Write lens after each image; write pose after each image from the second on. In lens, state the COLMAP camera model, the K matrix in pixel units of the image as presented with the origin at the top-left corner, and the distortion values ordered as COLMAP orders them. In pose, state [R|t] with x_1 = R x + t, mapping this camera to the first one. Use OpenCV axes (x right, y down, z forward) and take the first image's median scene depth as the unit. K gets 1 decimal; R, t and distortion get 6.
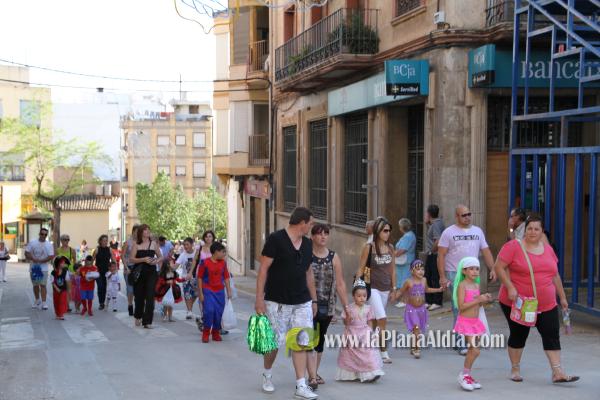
lens RADIAL K [[860.6, 0, 299.7], [0, 860.6, 201.7], [0, 0, 1]] dist [0.126489, 0.022612]
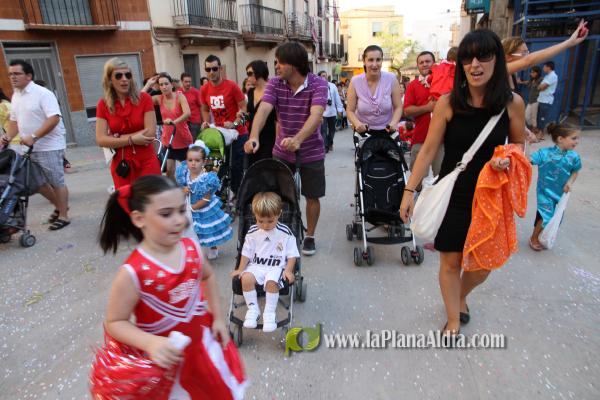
lens RADIAL K [[410.8, 0, 299.1], [0, 410.8, 197.5], [0, 0, 1]] dist [-0.110416, 0.076006]
pose [[0.825395, 0.143120, -0.546113, 0.350630], [0.029137, 0.955245, 0.294378, 0.000623], [0.563803, -0.258890, 0.784284, -0.070085]]
